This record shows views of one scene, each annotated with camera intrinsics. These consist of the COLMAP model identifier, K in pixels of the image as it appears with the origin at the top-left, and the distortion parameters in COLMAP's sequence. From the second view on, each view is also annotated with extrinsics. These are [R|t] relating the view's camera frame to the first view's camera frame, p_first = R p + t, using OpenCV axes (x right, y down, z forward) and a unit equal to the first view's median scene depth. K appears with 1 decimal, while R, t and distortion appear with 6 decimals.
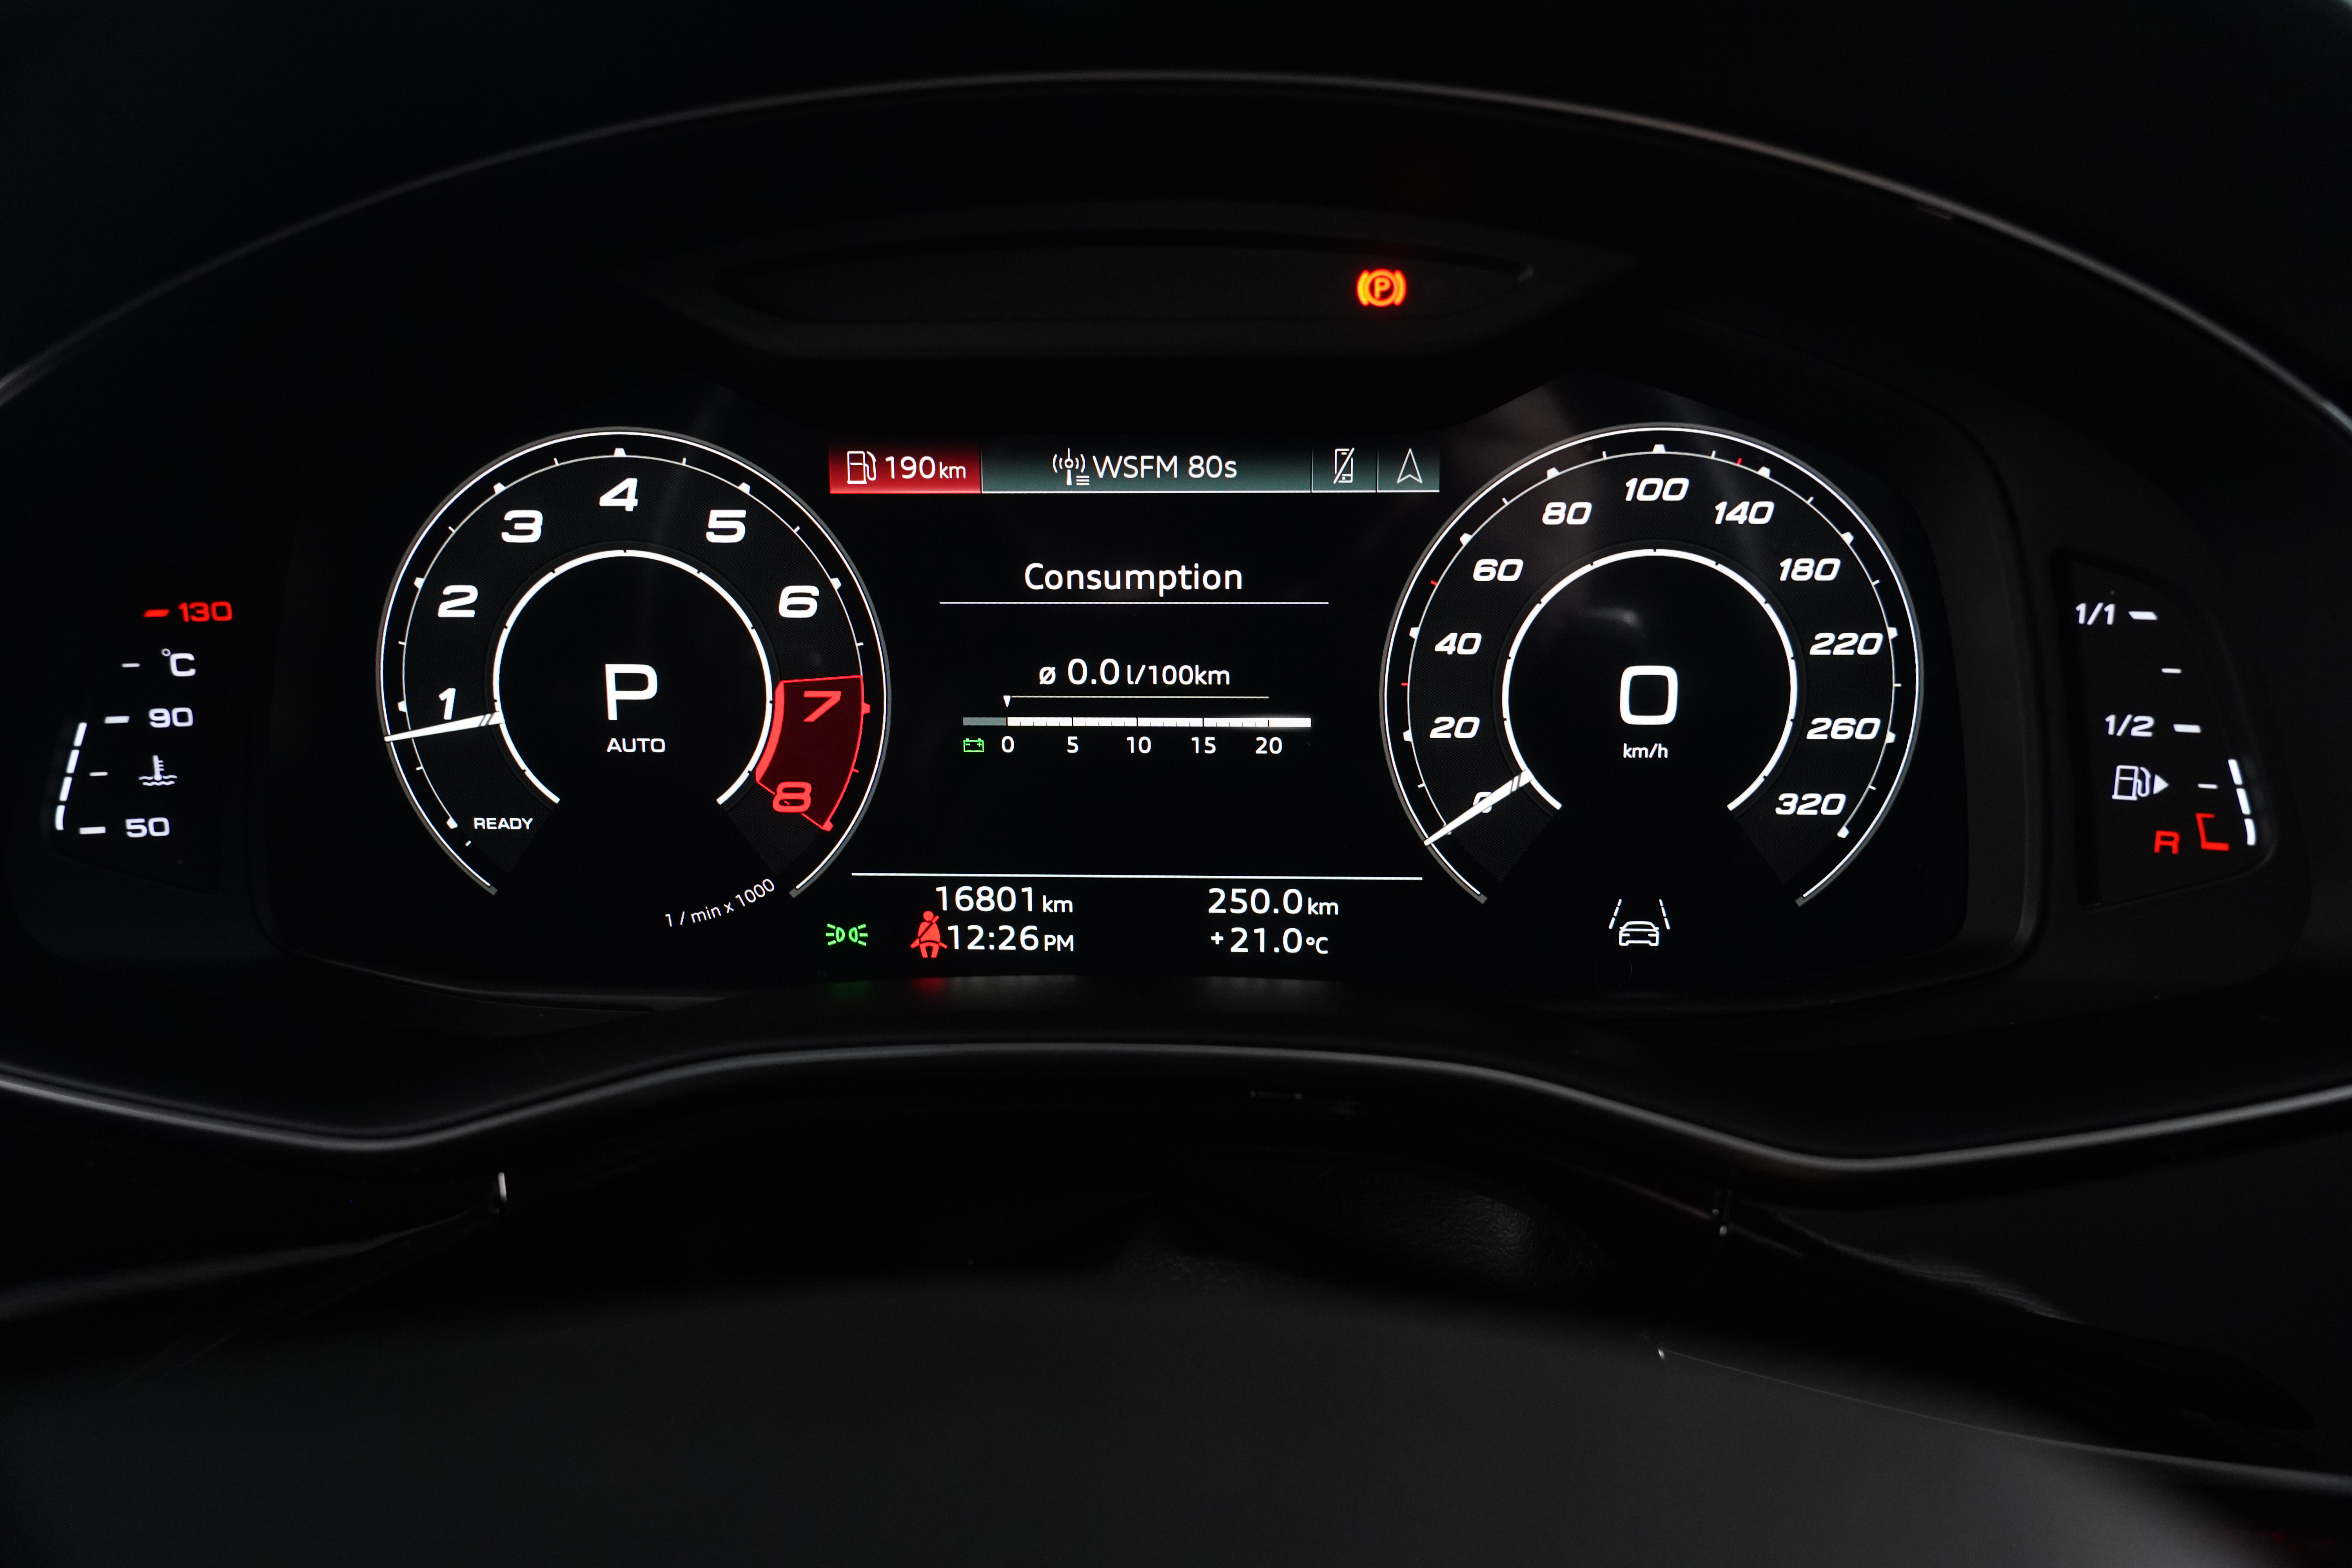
lens RADIAL K [[1895.4, 0, 1157.2], [0, 1895.4, 773.4], [0, 0, 1]] dist [0.015522, -0.001474]
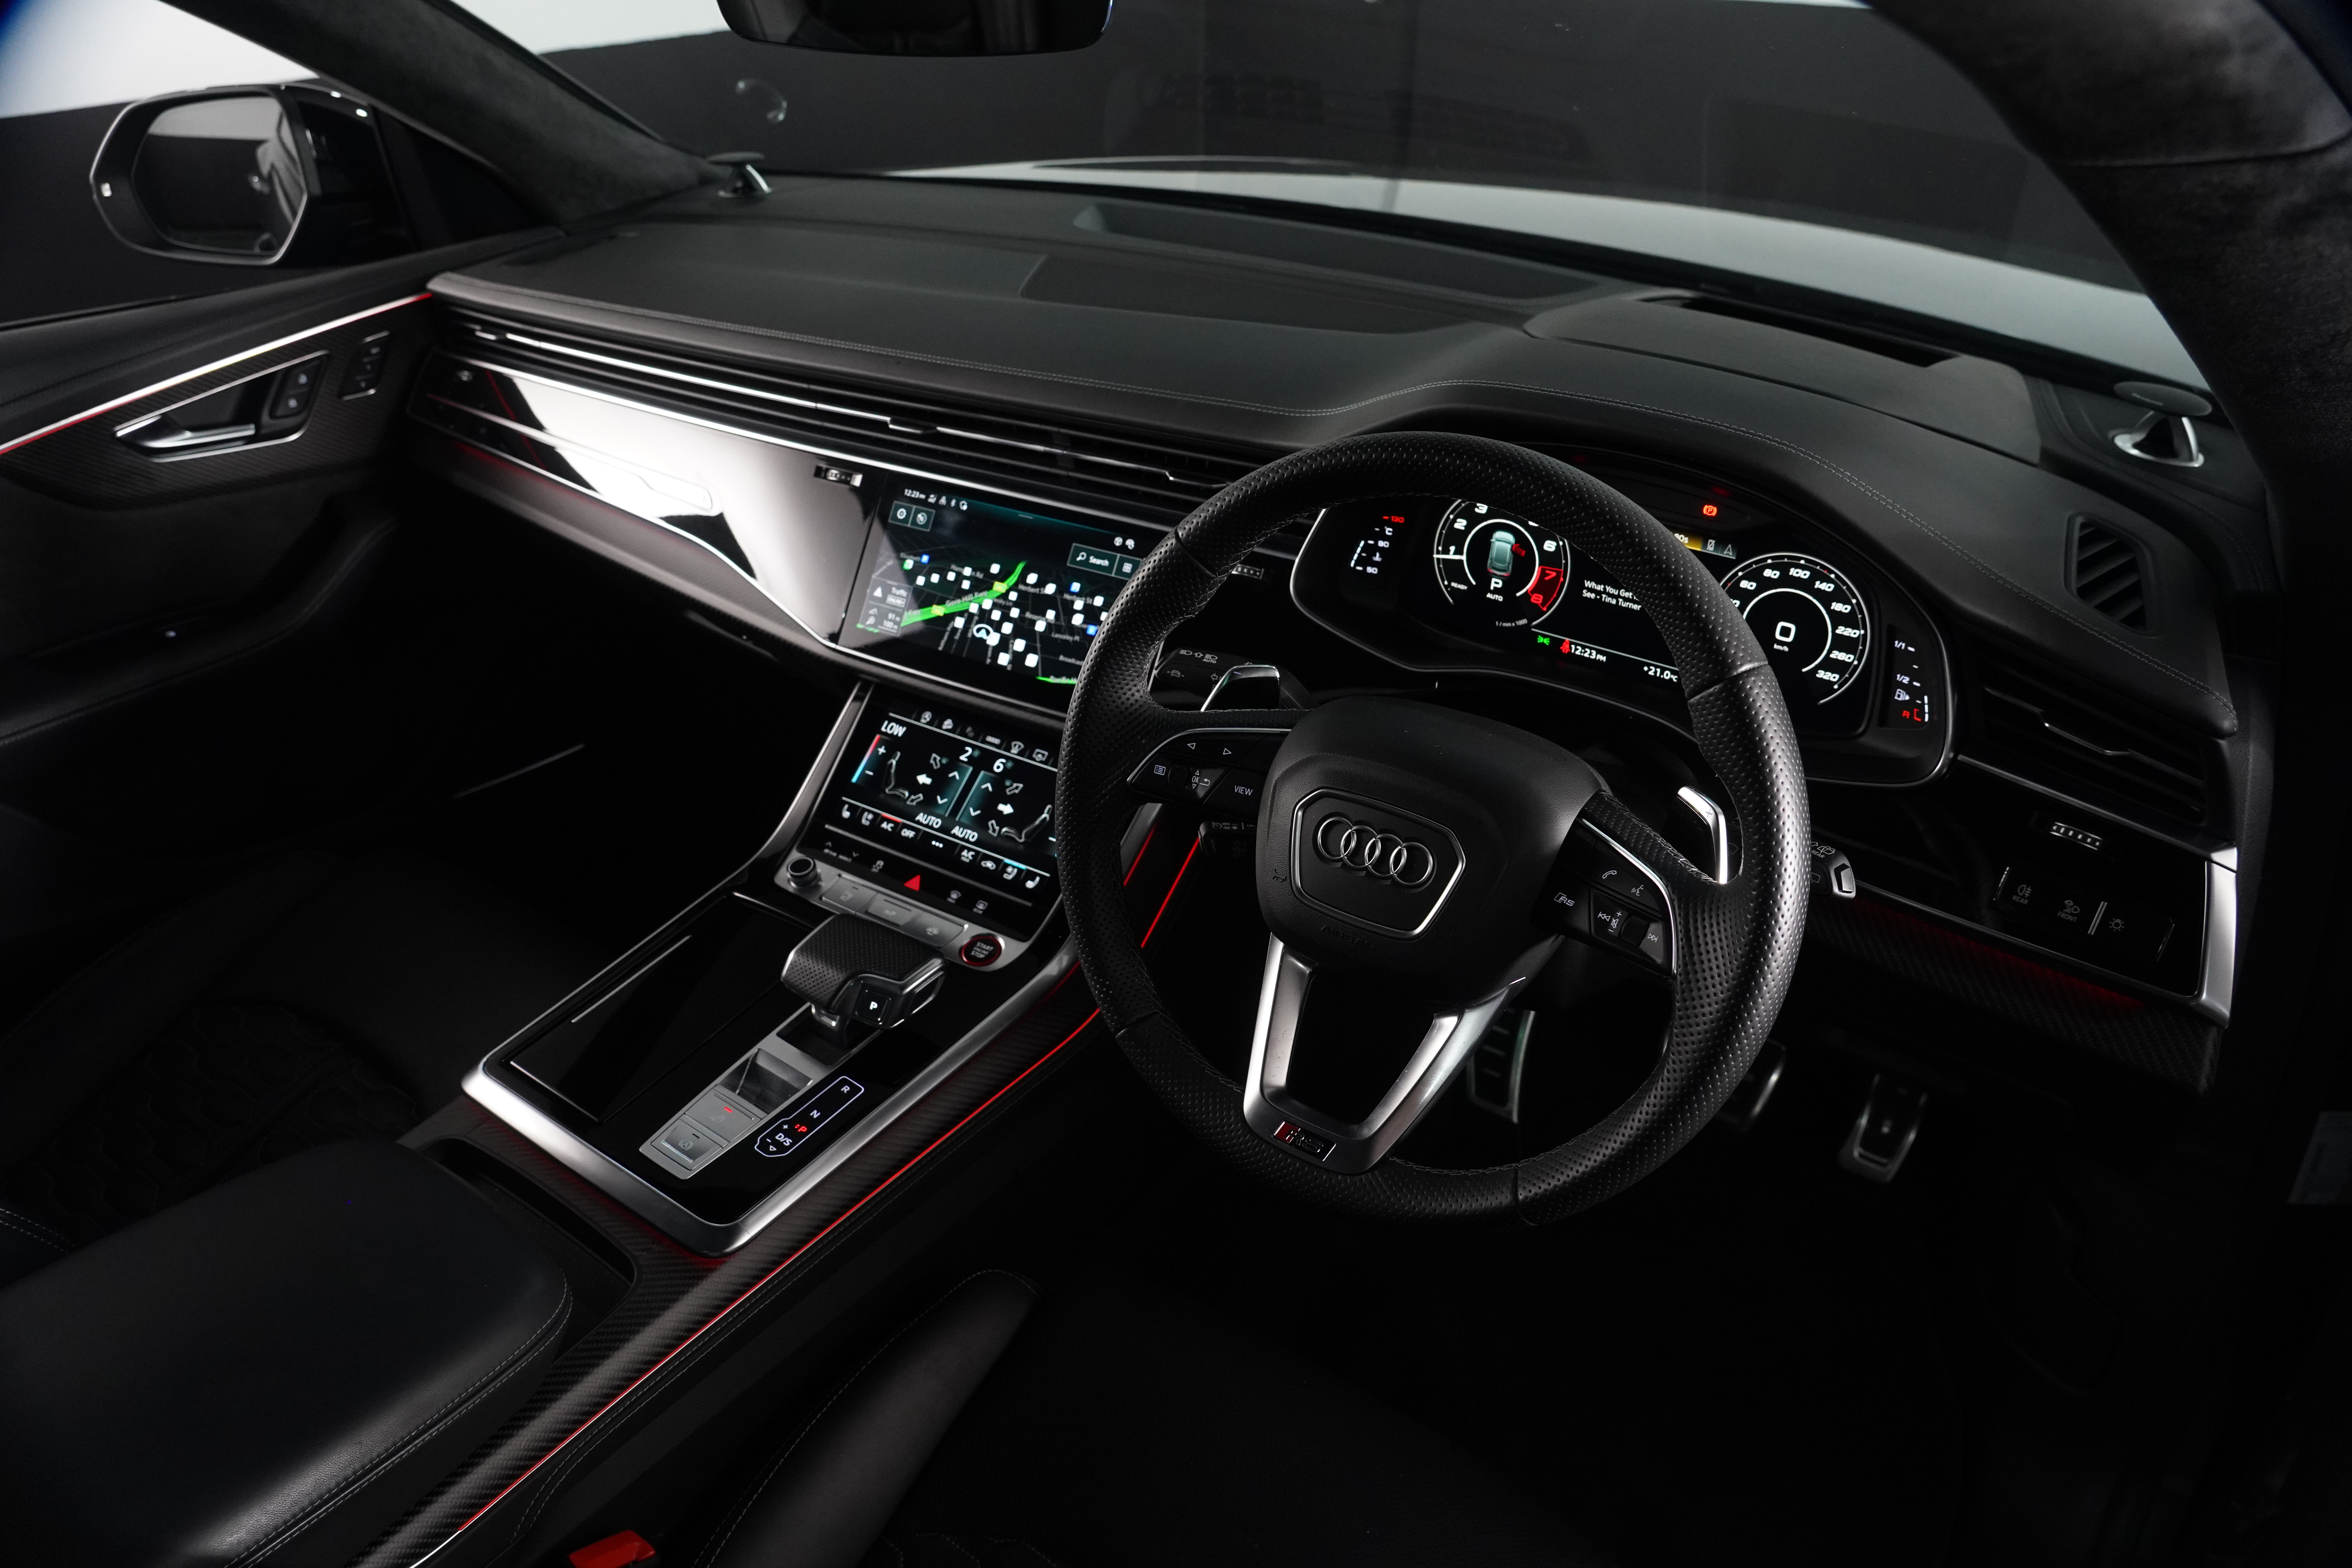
lens RADIAL K [[1604.4, 0, 1157.6], [0, 1604.4, 797.1], [0, 0, 1]] dist [-0.028331, 0.017040]
pose [[0.838699, 0.290794, -0.460460, 0.707236], [-0.154221, 0.937717, 0.311293, -0.469182], [0.522303, -0.190068, 0.831308, -1.944161]]
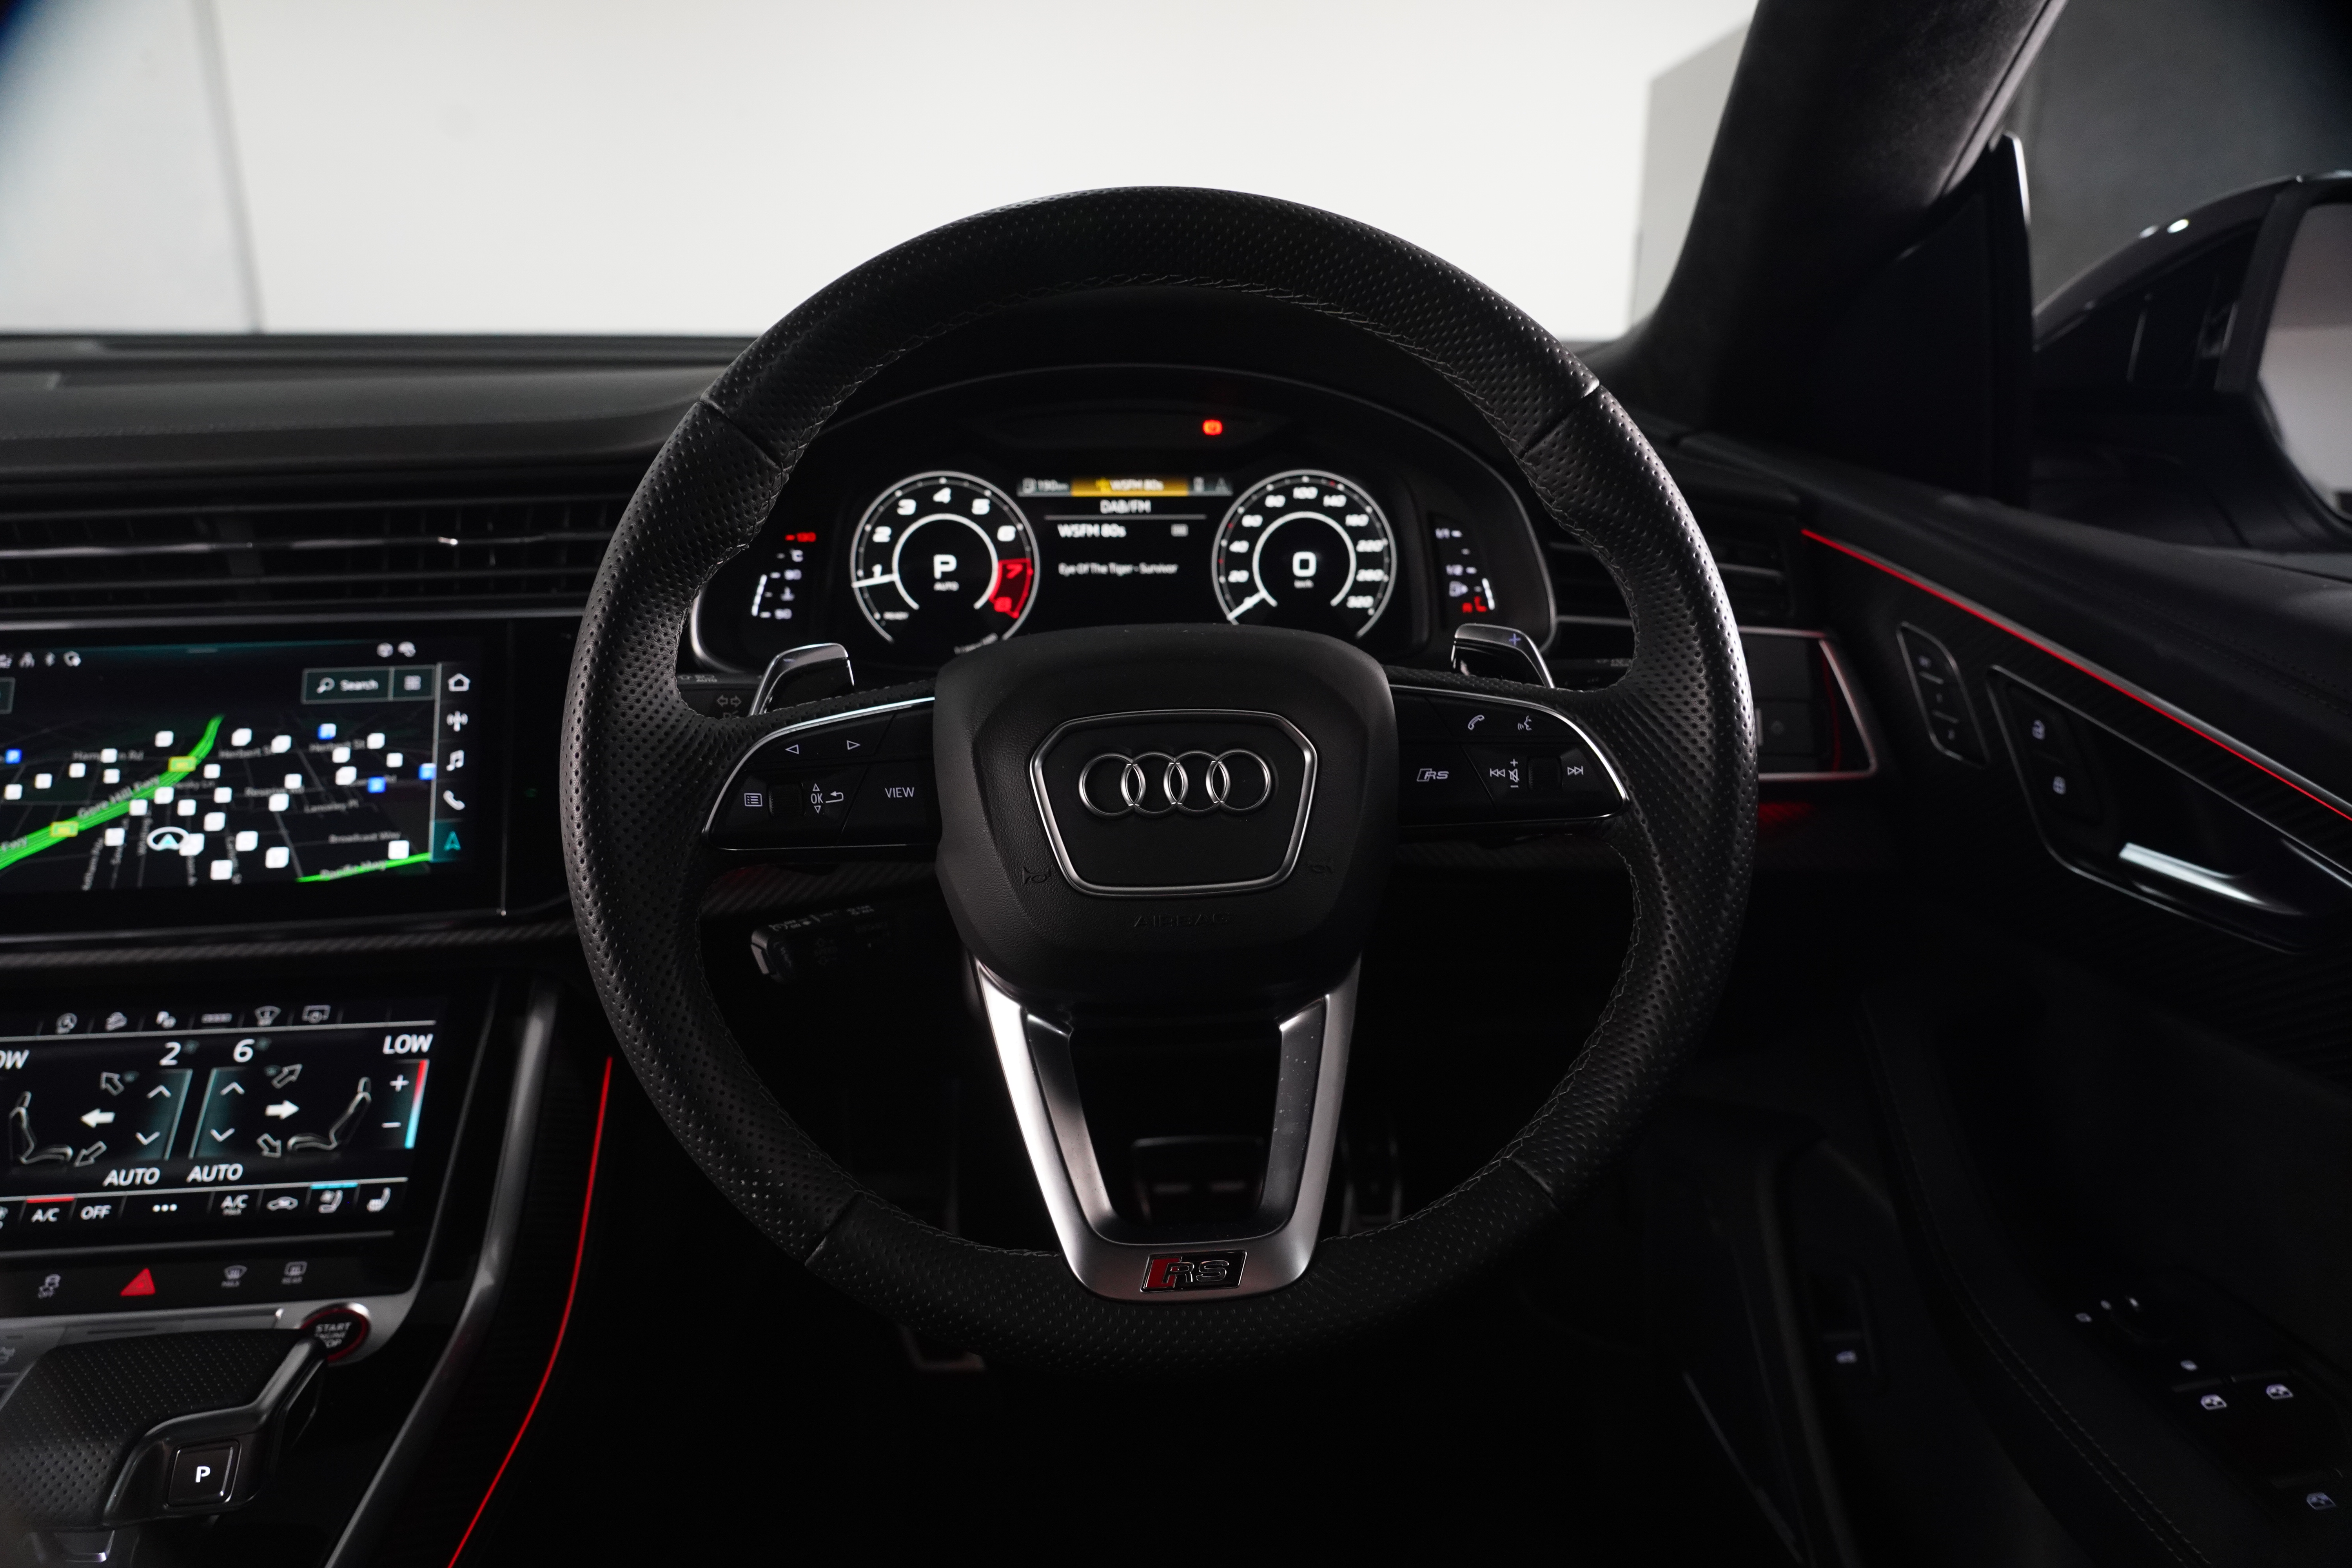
lens RADIAL K [[1604.4, 0, 1163.2], [0, 1604.4, 788.2], [0, 0, 1]] dist [-0.028331, 0.017040]
pose [[0.993726, -0.021821, 0.109691, -0.229708], [0.017916, 0.999174, 0.036465, 0.206507], [-0.110396, -0.034271, 0.993297, -1.412228]]
